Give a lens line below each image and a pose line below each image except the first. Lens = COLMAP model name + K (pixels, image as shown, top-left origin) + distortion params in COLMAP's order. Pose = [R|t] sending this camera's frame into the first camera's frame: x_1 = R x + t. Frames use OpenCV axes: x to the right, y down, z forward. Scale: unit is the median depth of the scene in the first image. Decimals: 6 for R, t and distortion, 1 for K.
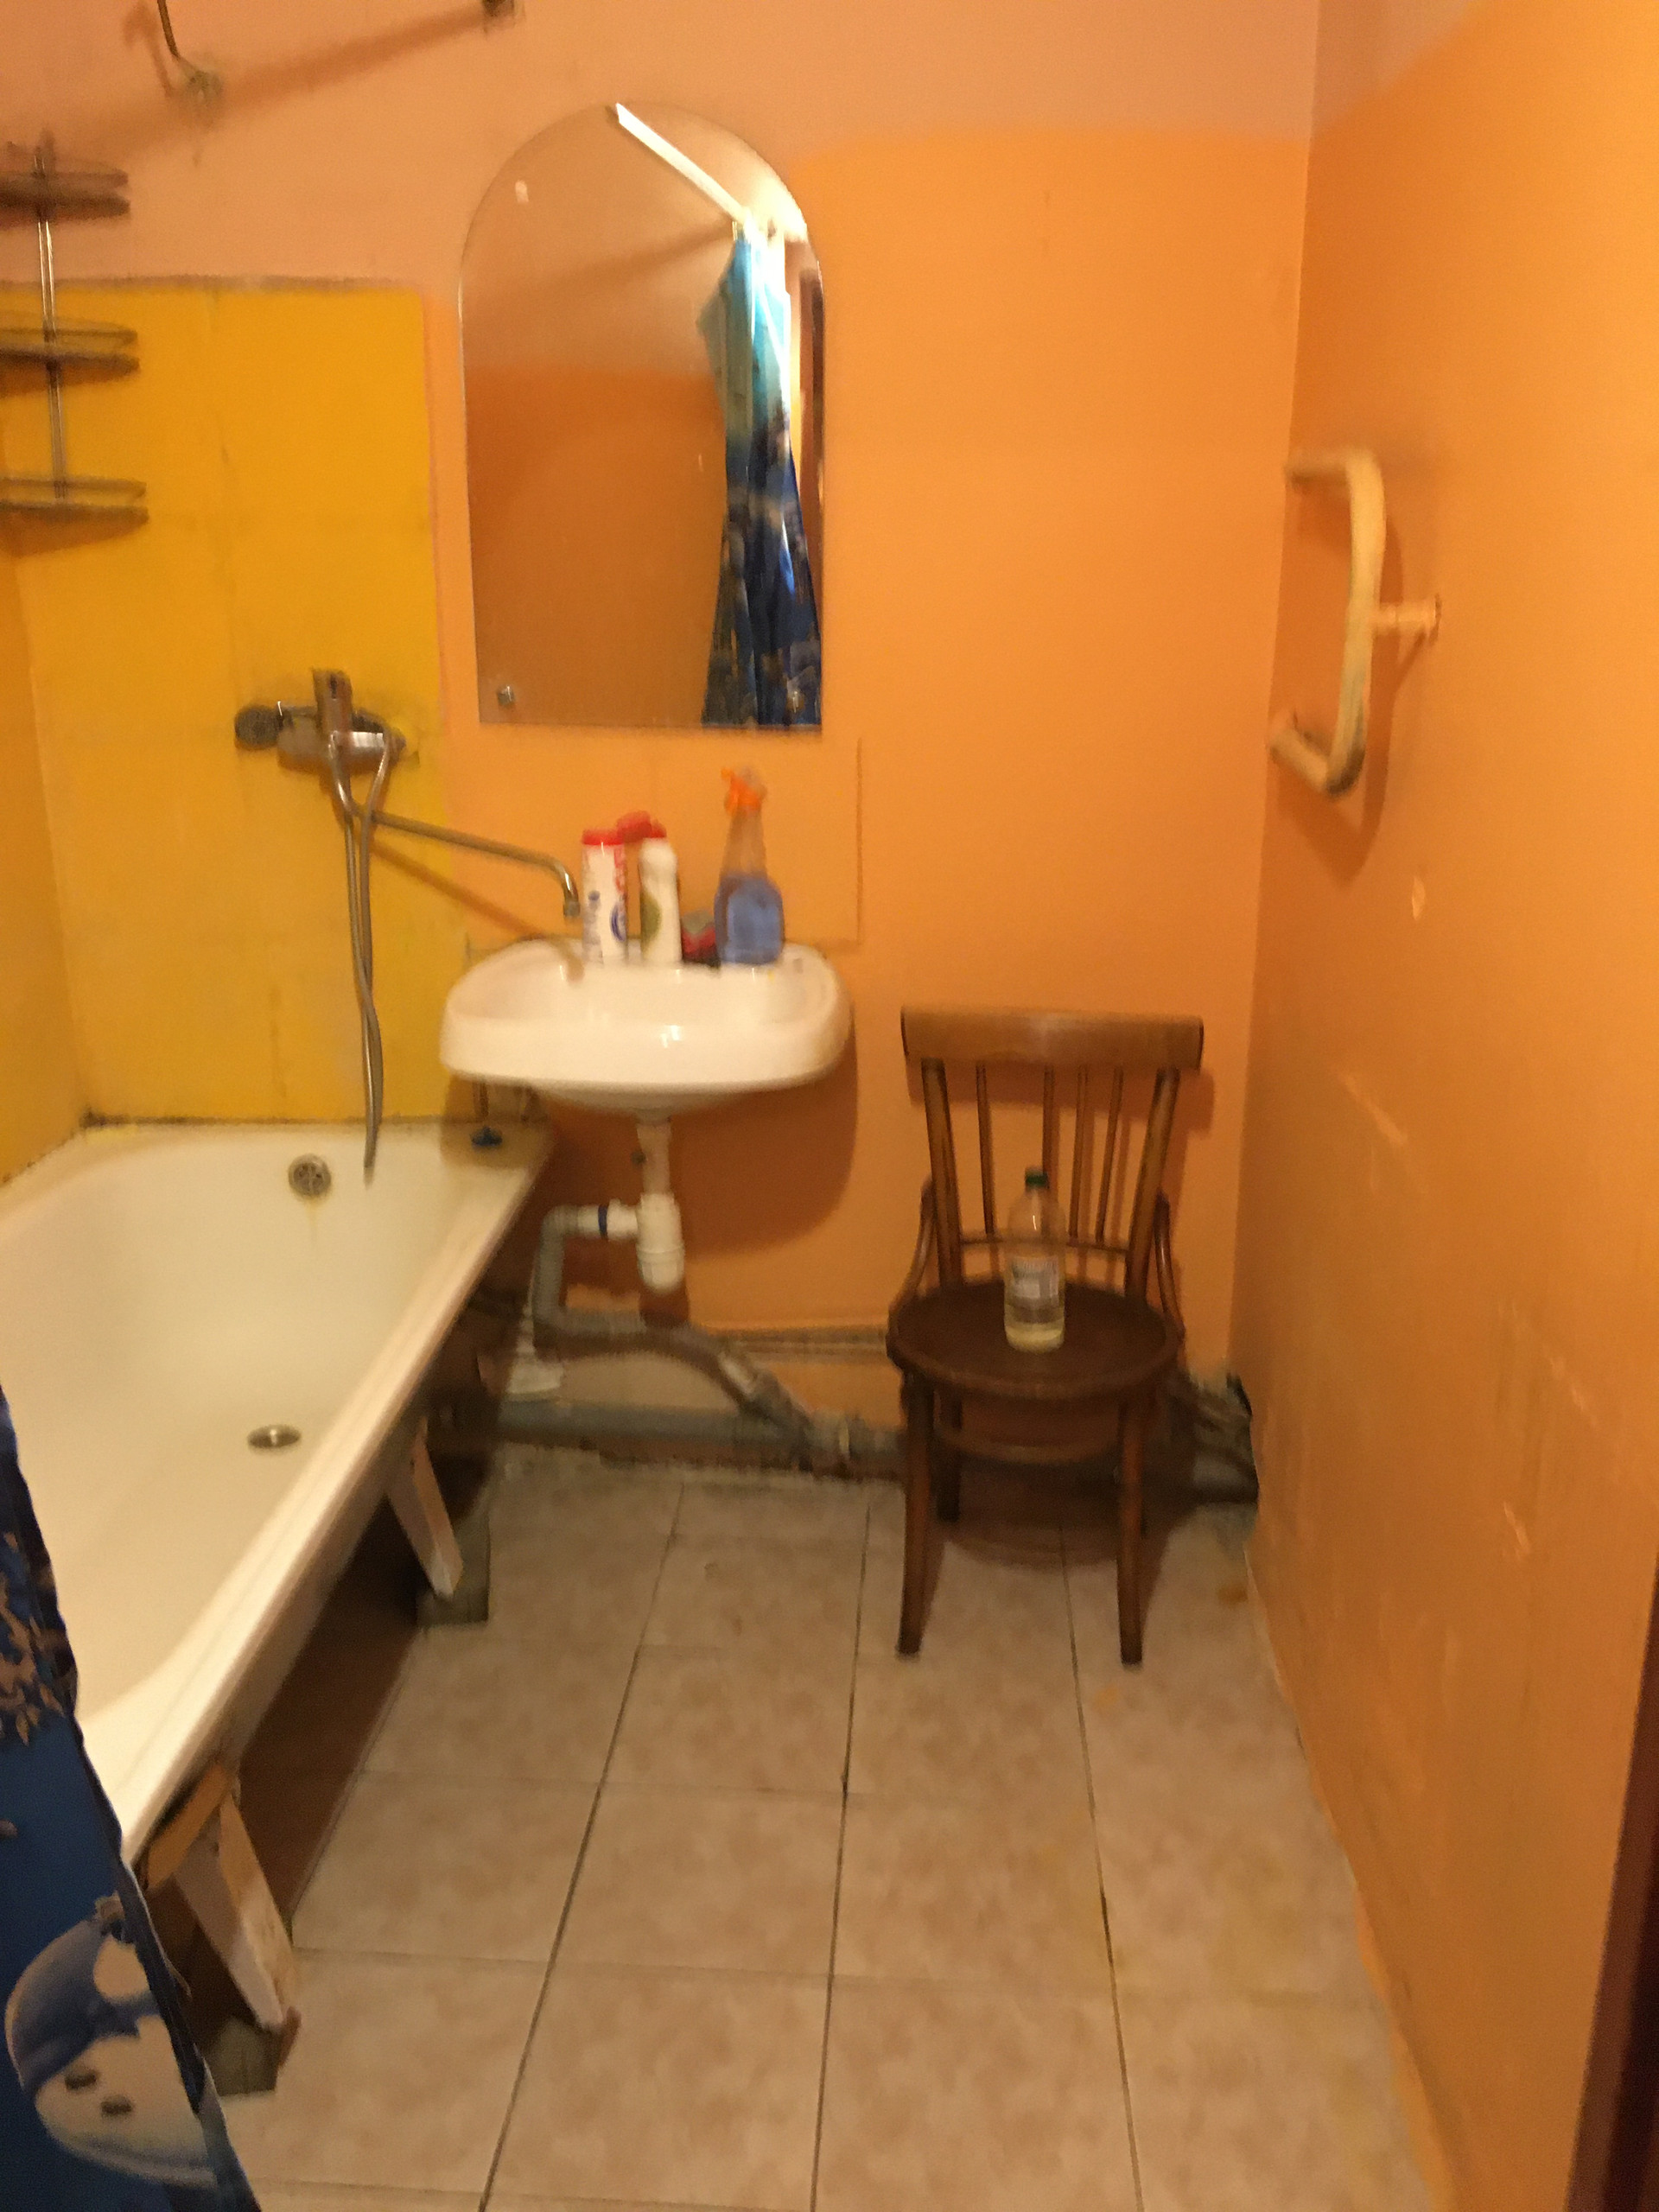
lens RADIAL K [[1890.5, 0, 832.5], [0, 1890.5, 1113.9], [0, 0, 1]] dist [0.065543, -0.065878]
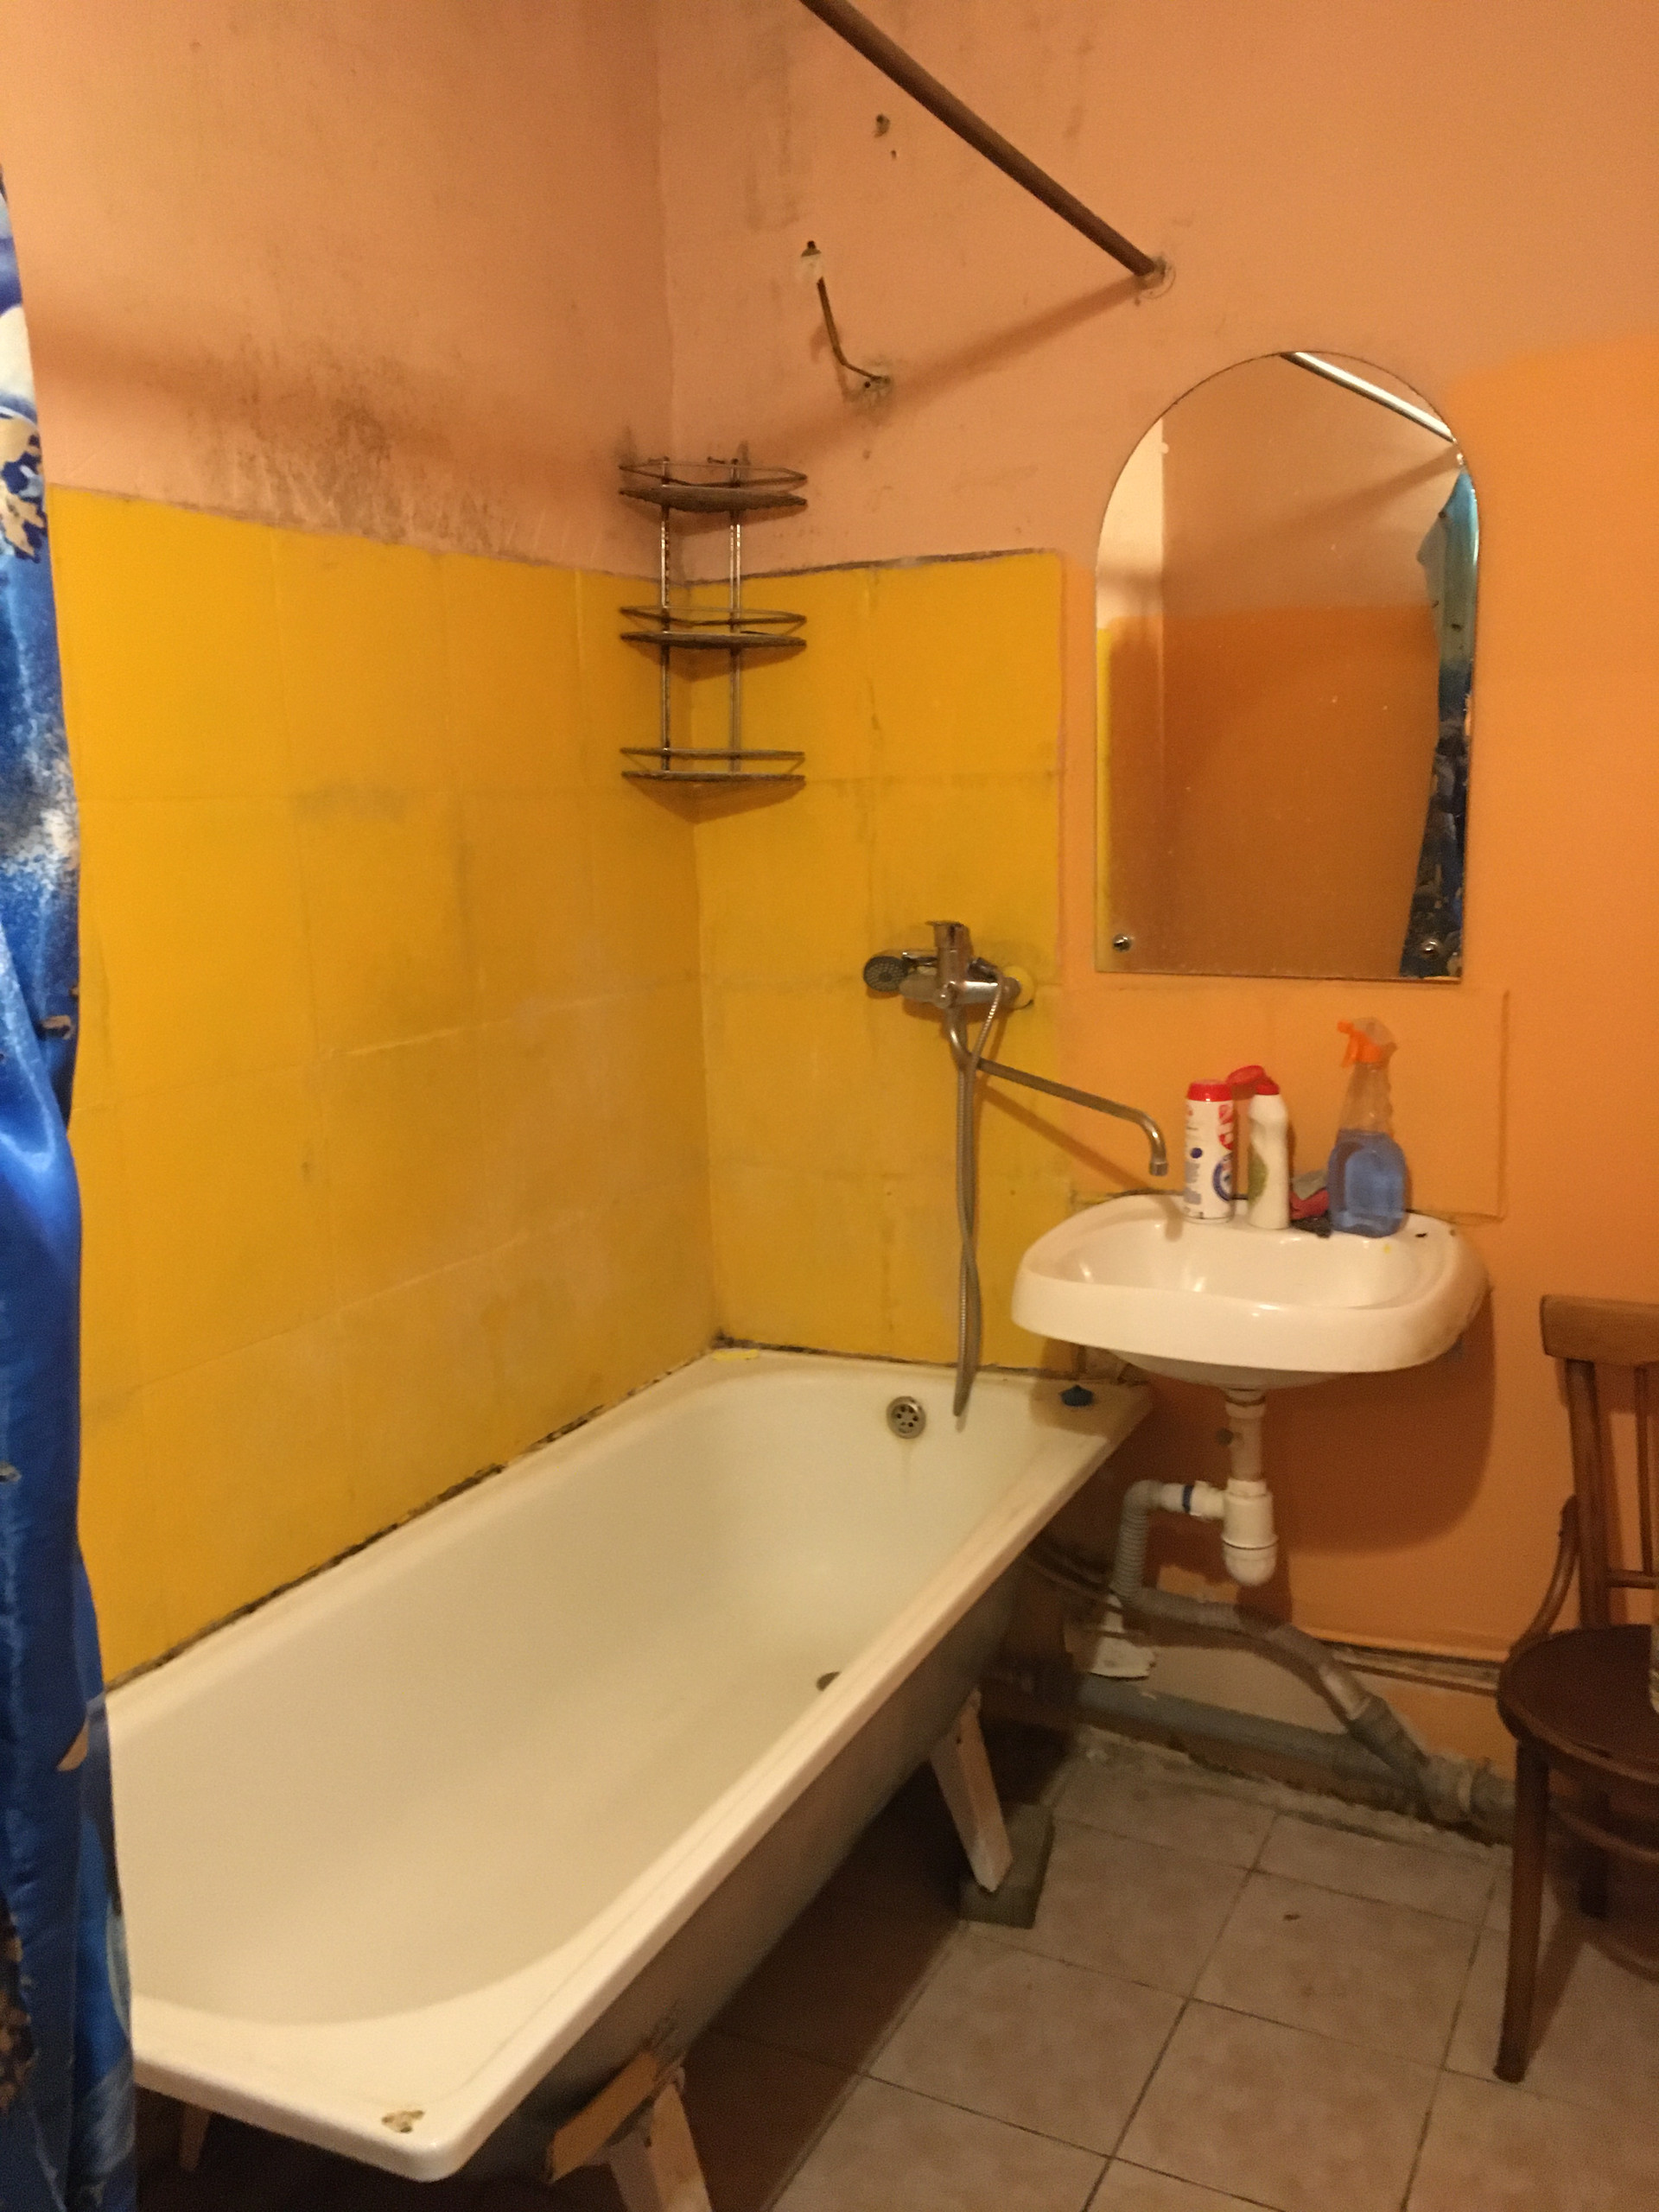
lens RADIAL K [[1890.5, 0, 838.2], [0, 1890.5, 1115.4], [0, 0, 1]] dist [0.065543, -0.065878]
pose [[0.917994, 0.037168, -0.394850, 0.081739], [-0.082038, 0.991862, -0.097366, -0.025421], [0.388017, 0.121775, 0.913572, 0.064399]]
